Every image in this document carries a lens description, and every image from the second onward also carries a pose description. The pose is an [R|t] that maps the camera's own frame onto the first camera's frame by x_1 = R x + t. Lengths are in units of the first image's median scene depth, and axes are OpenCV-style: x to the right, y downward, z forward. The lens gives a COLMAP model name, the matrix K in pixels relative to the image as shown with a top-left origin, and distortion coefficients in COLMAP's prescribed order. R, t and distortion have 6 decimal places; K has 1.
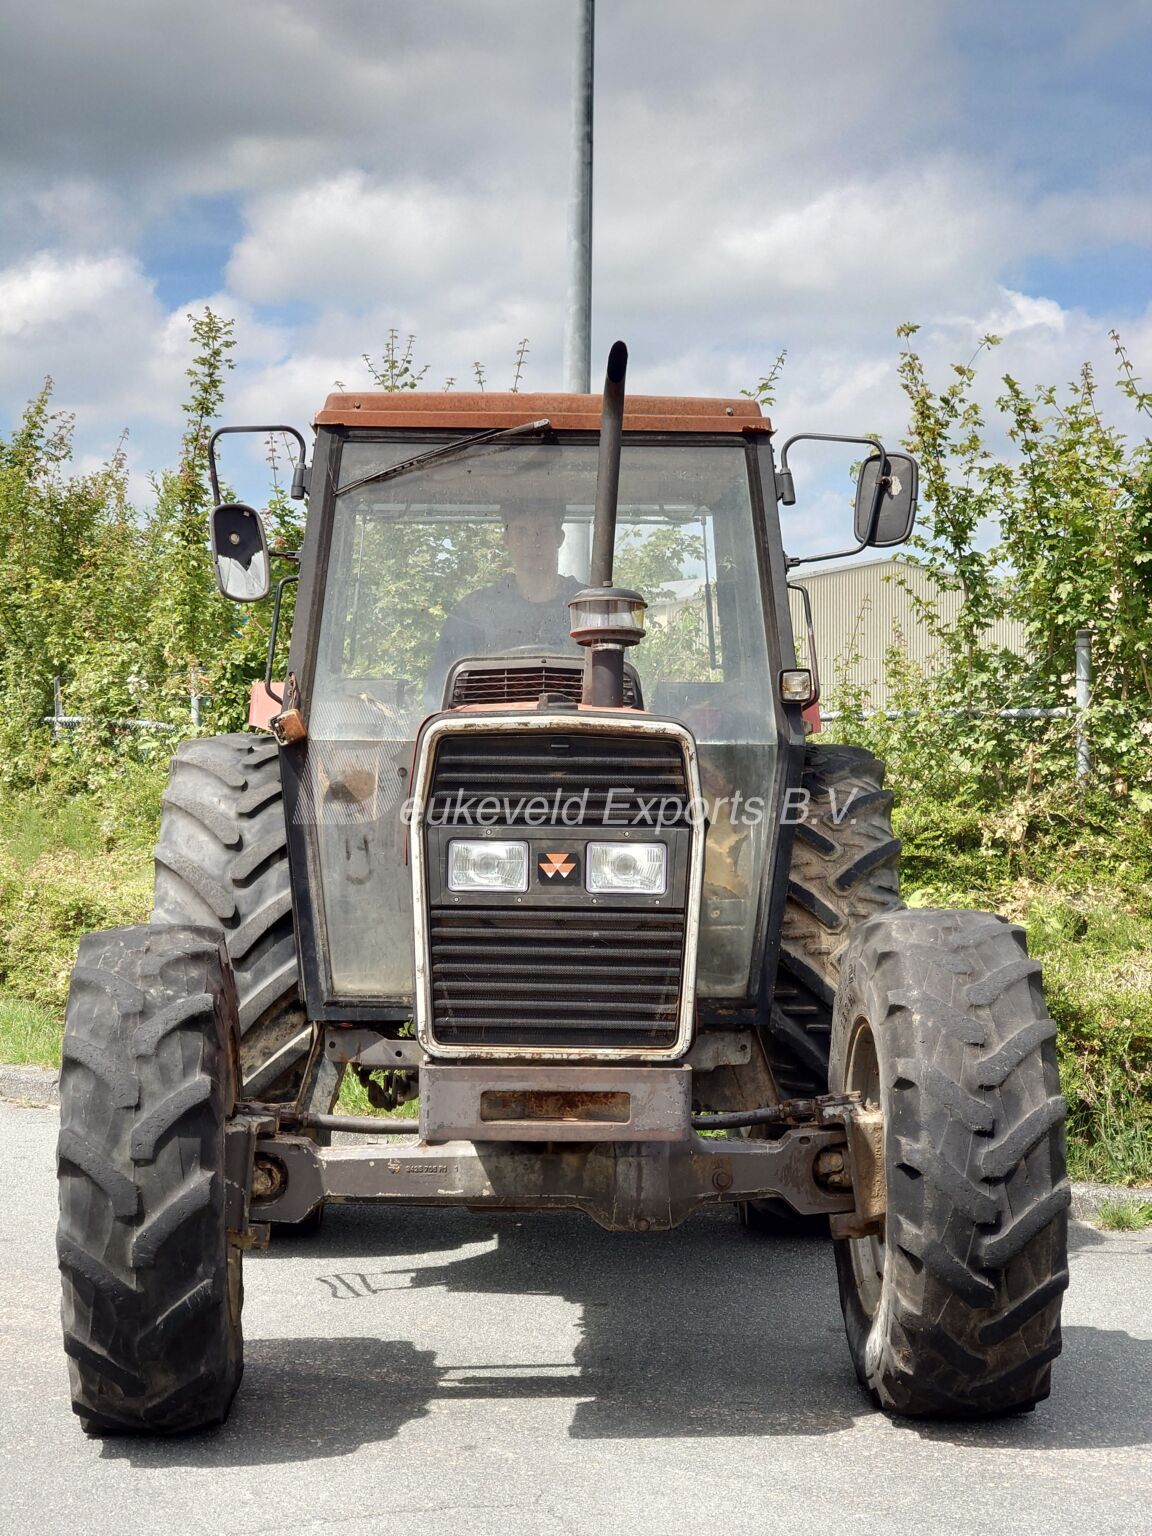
lens RADIAL K [[2550.7, 0, 576.0], [0, 2550.7, 768.0], [0, 0, 1]] dist [-0.010372, 0.146293]
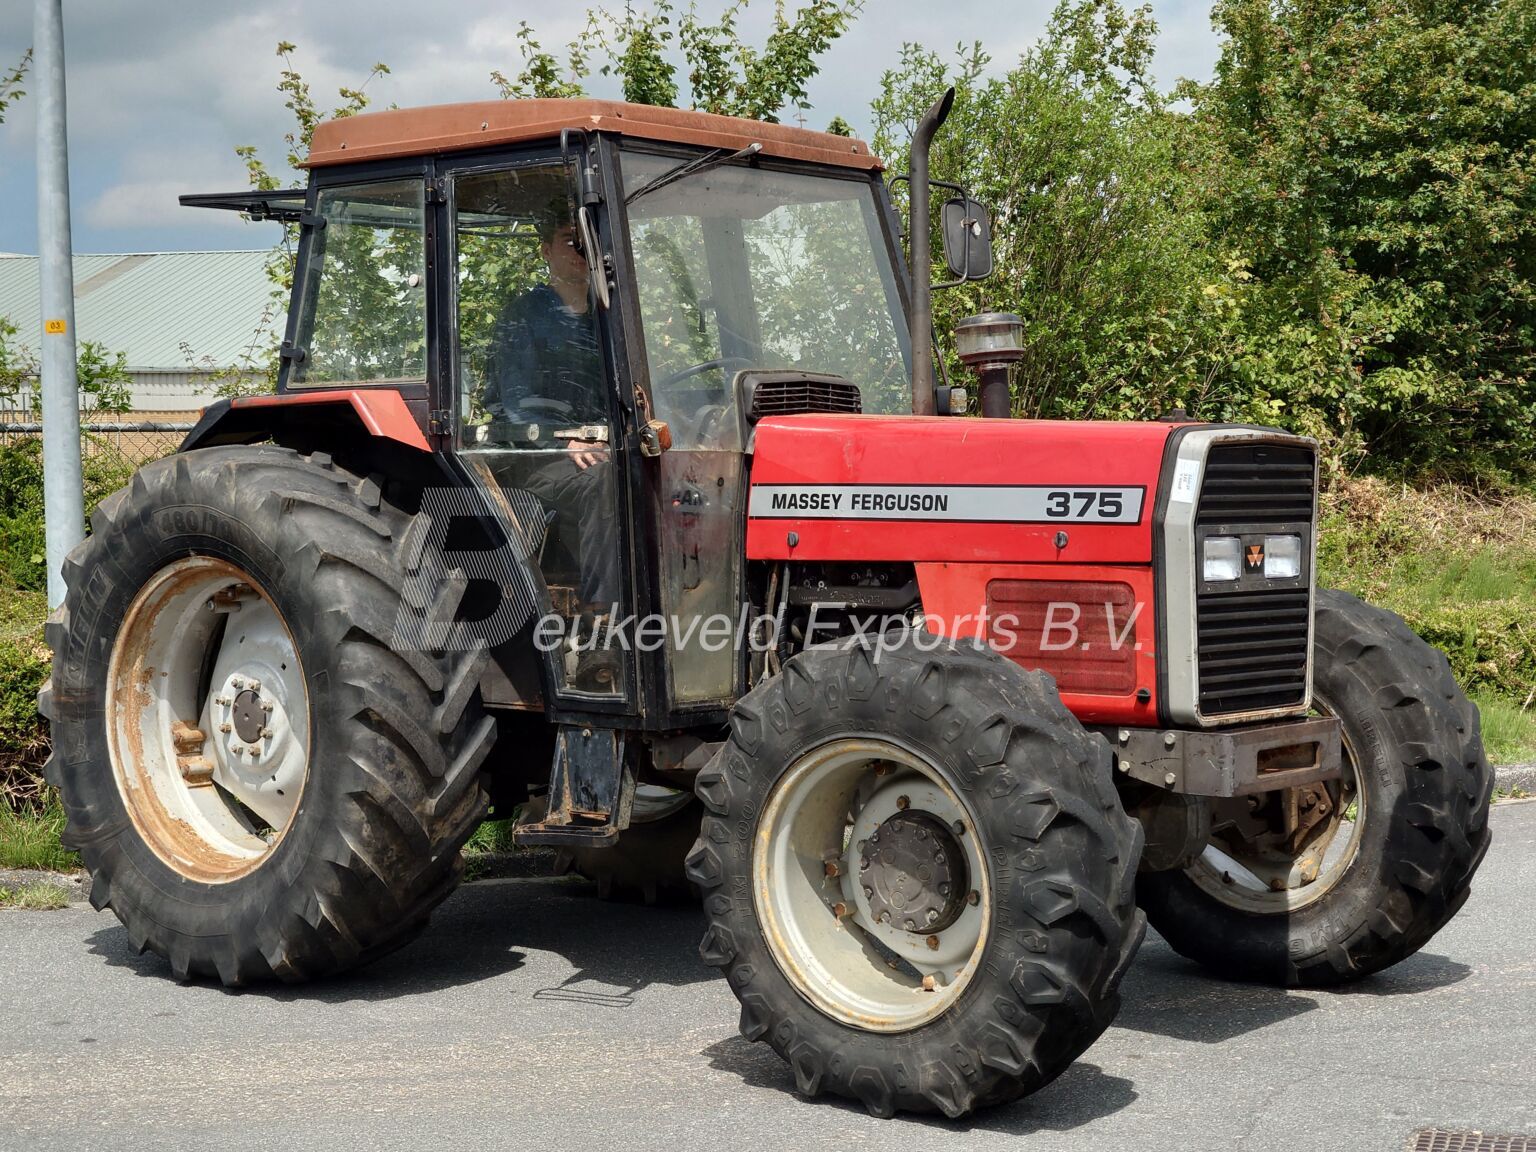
lens RADIAL K [[2550.7, 0, 768.0], [0, 2550.7, 576.0], [0, 0, 1]] dist [-0.010372, 0.146293]
pose [[0.691031, -0.039811, 0.721728, -0.863586], [0.011434, 0.998959, 0.044155, -0.006072], [-0.722735, -0.022261, 0.690767, 0.300508]]
